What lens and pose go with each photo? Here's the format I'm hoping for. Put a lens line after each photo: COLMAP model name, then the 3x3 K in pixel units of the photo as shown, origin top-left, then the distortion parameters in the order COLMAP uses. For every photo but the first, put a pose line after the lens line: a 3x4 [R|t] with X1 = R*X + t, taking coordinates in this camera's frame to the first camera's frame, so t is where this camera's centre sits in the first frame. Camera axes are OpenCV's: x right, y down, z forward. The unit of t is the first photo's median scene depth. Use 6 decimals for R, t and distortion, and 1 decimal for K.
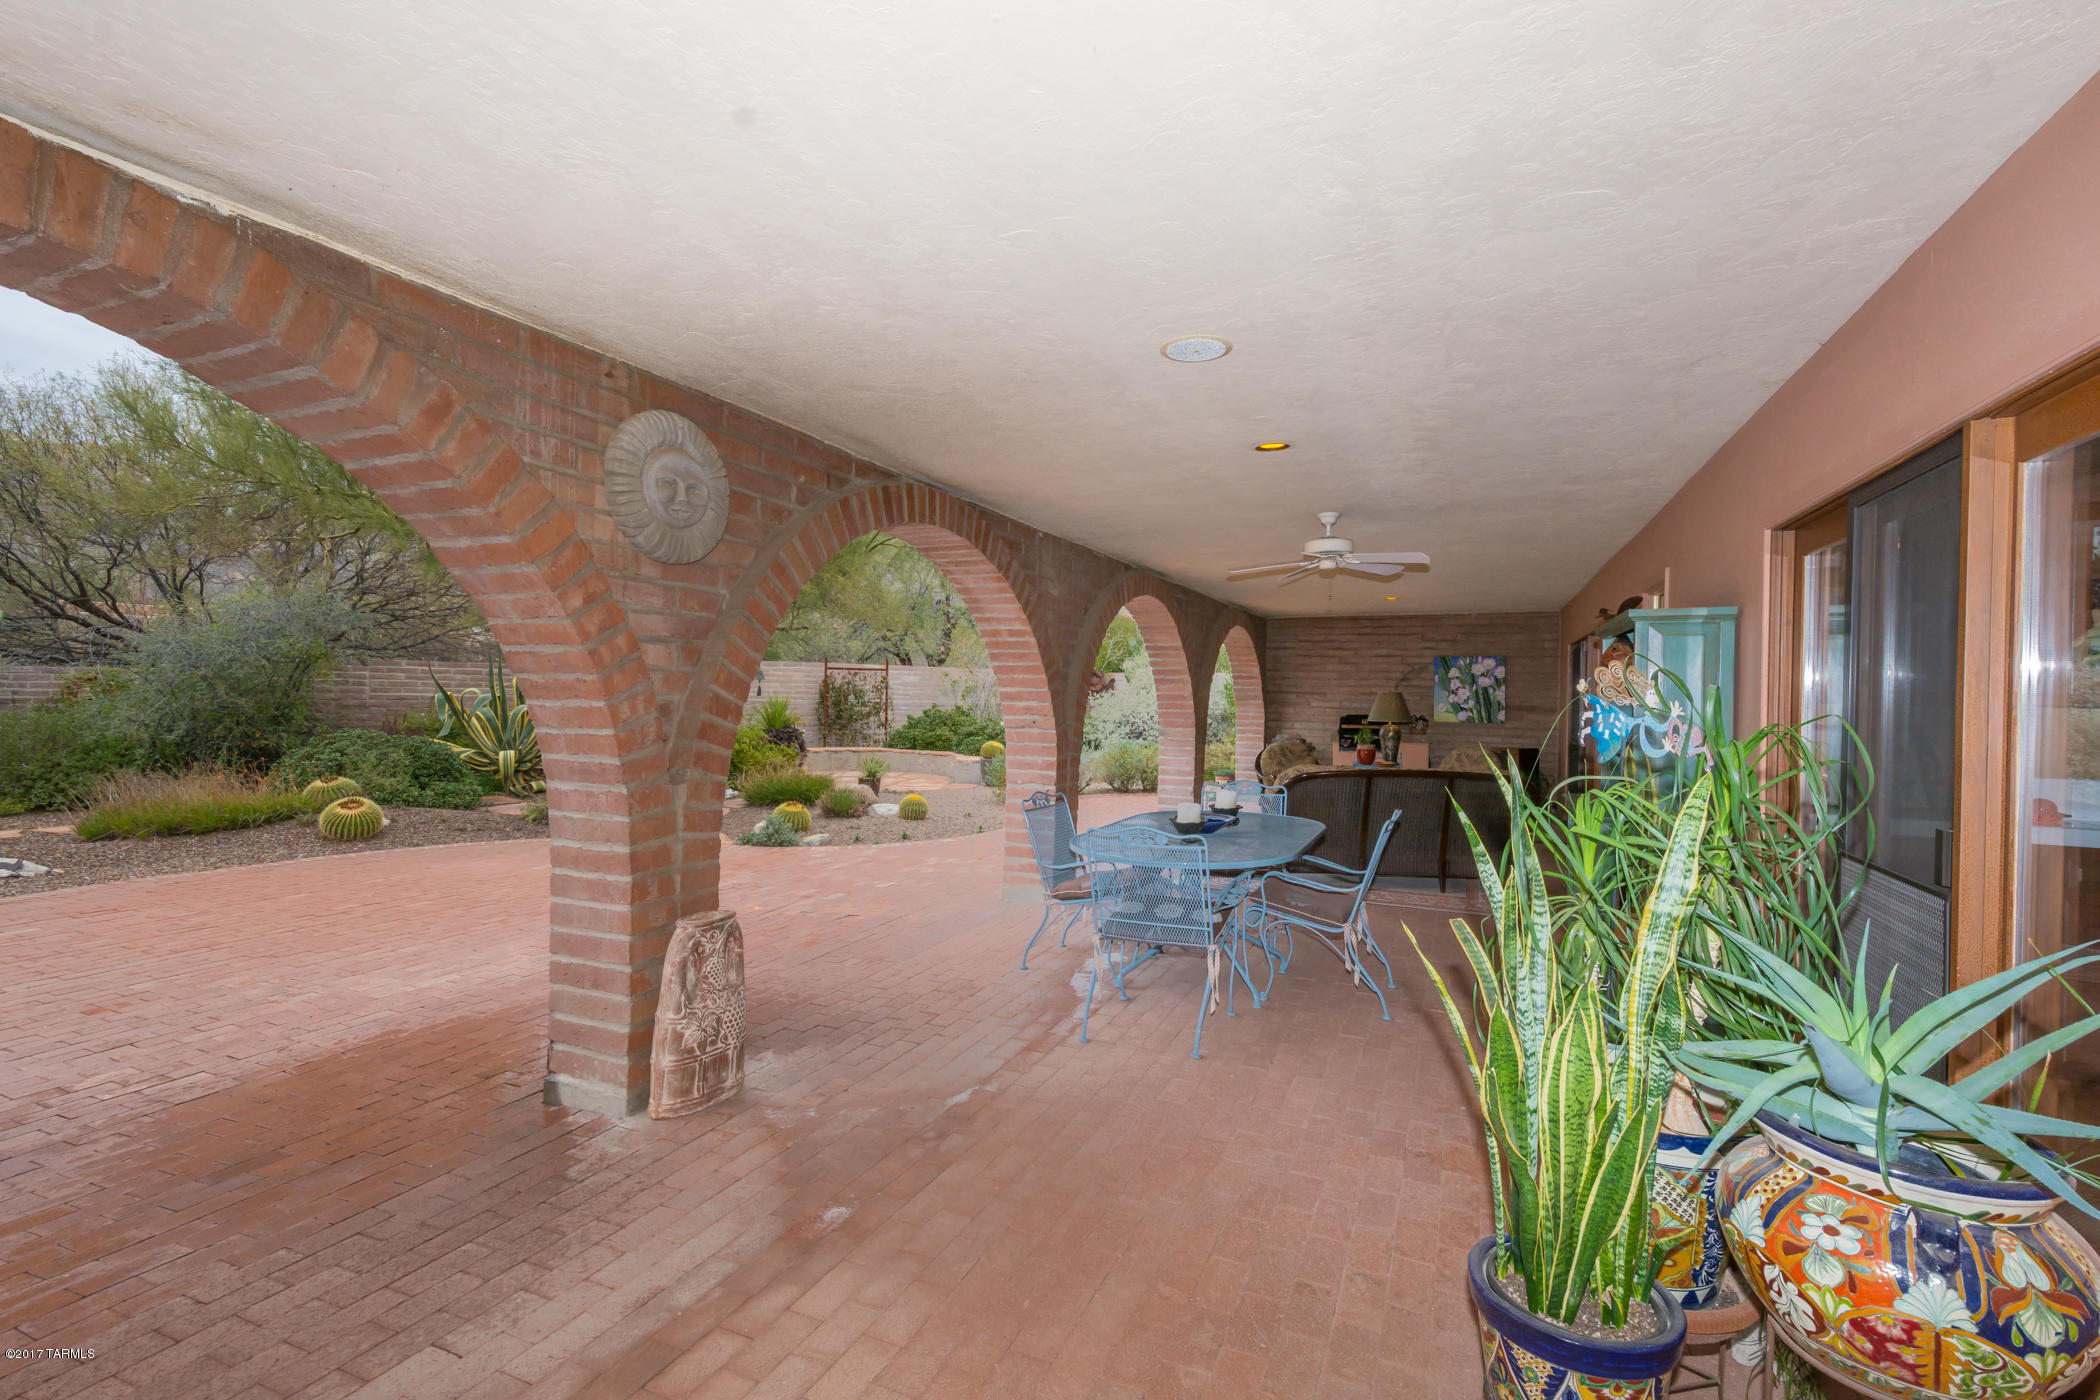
lens RADIAL K [[948.1, 0, 1091.3], [0, 948.1, 692.4], [0, 0, 1]] dist [0.011964, -0.004435]
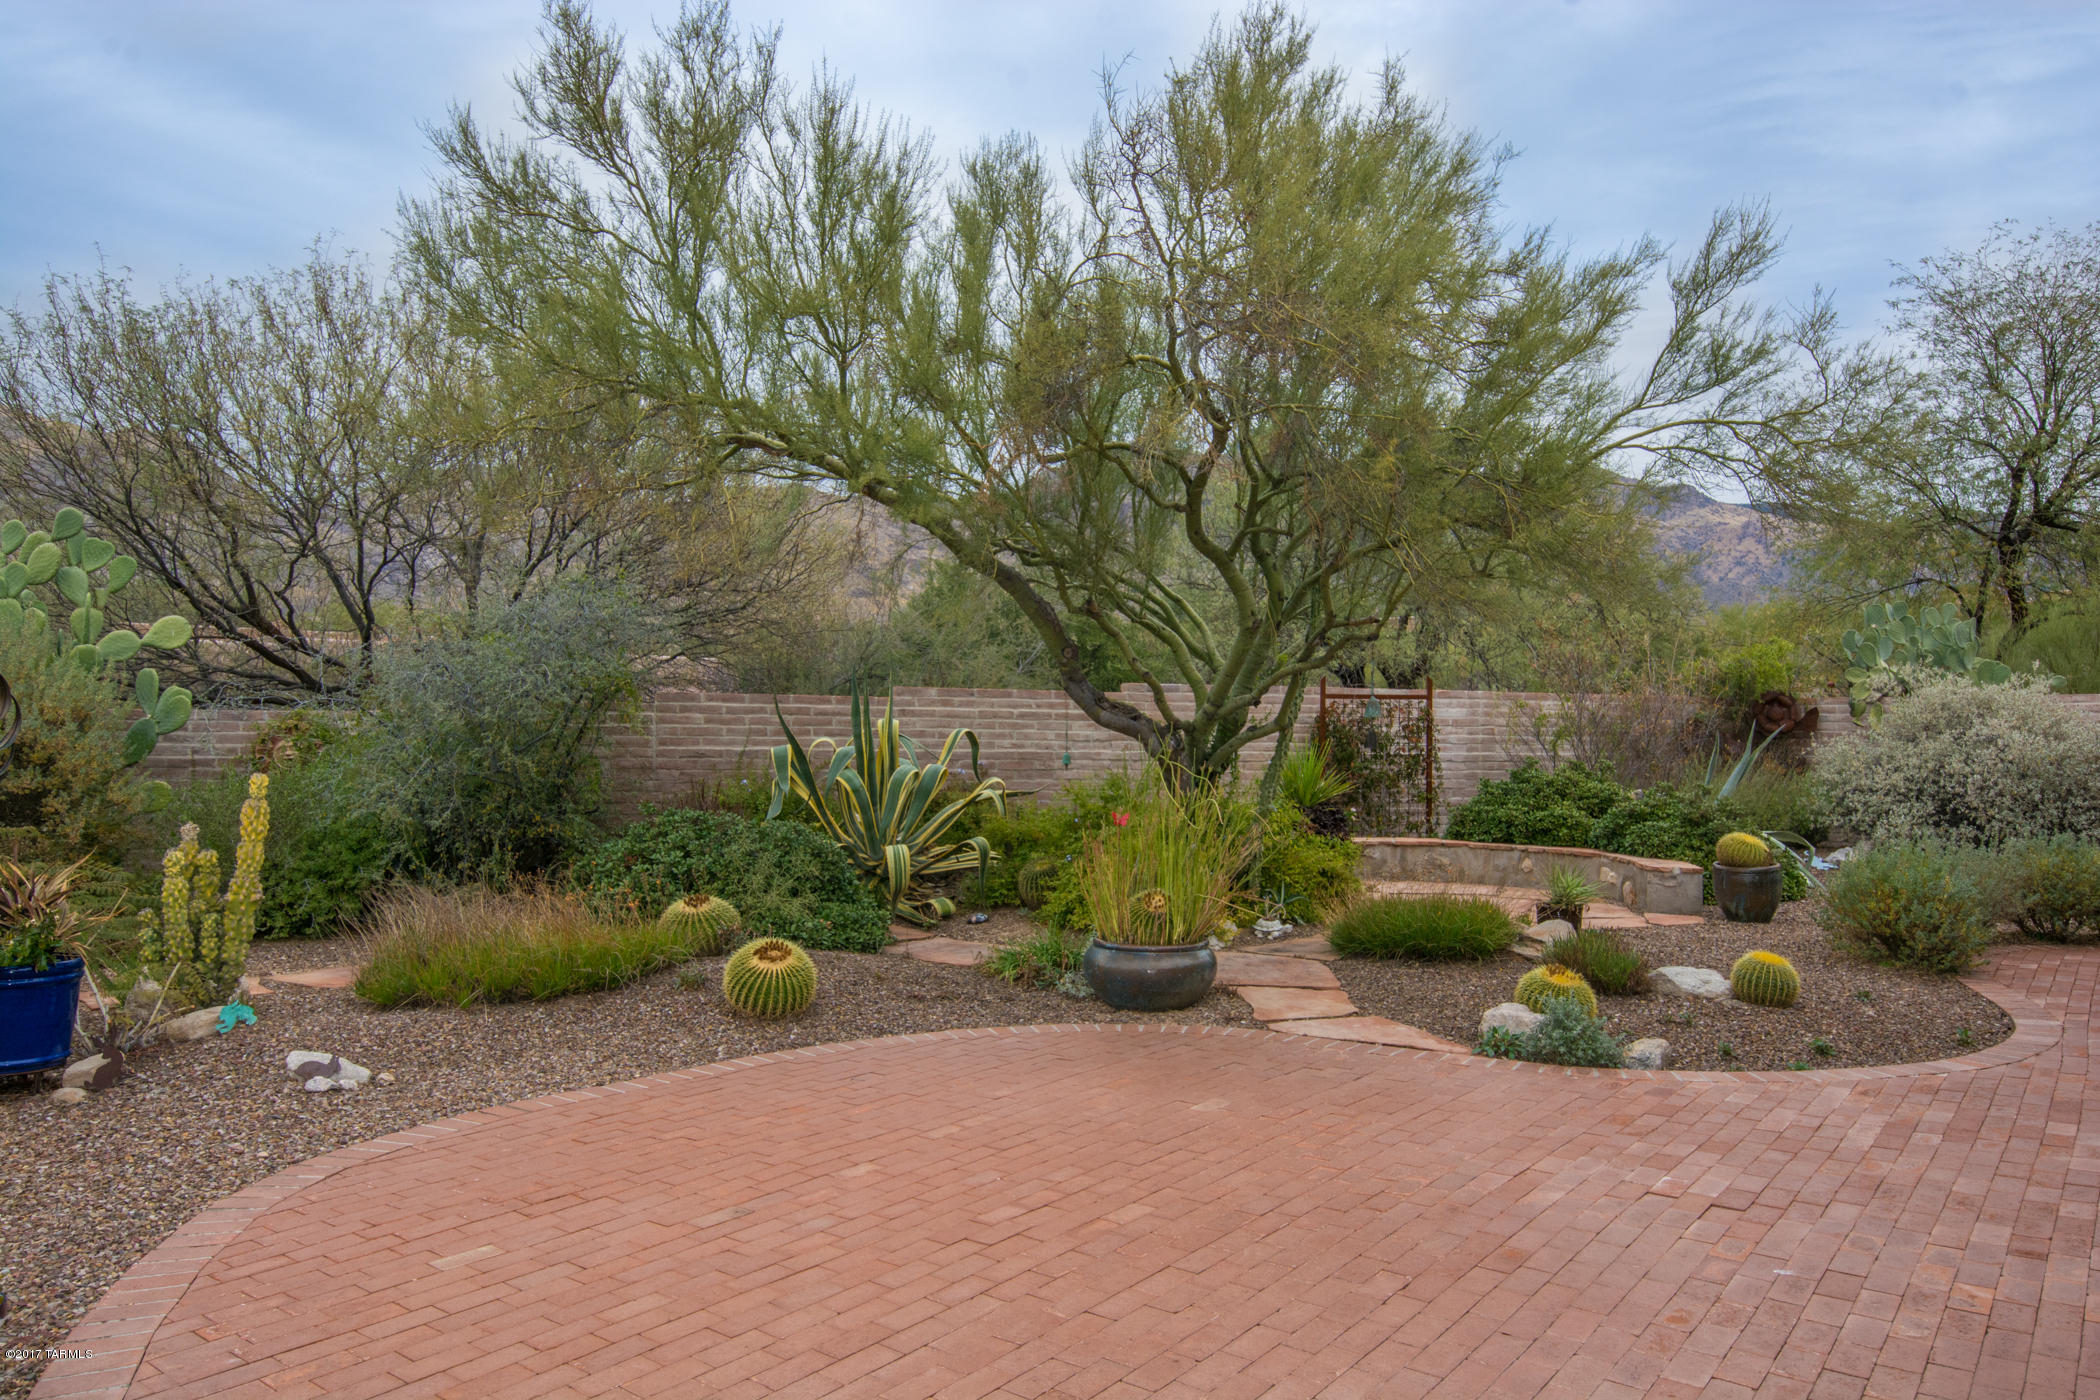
lens RADIAL K [[1482.3, 0, 1062.1], [0, 1482.3, 706.7], [0, 0, 1]] dist [0.021682, -0.000378]
pose [[0.967396, -0.014194, -0.252870, -0.289784], [0.009103, 0.999732, -0.021290, -0.002546], [0.253104, 0.018294, 0.967266, 0.157627]]
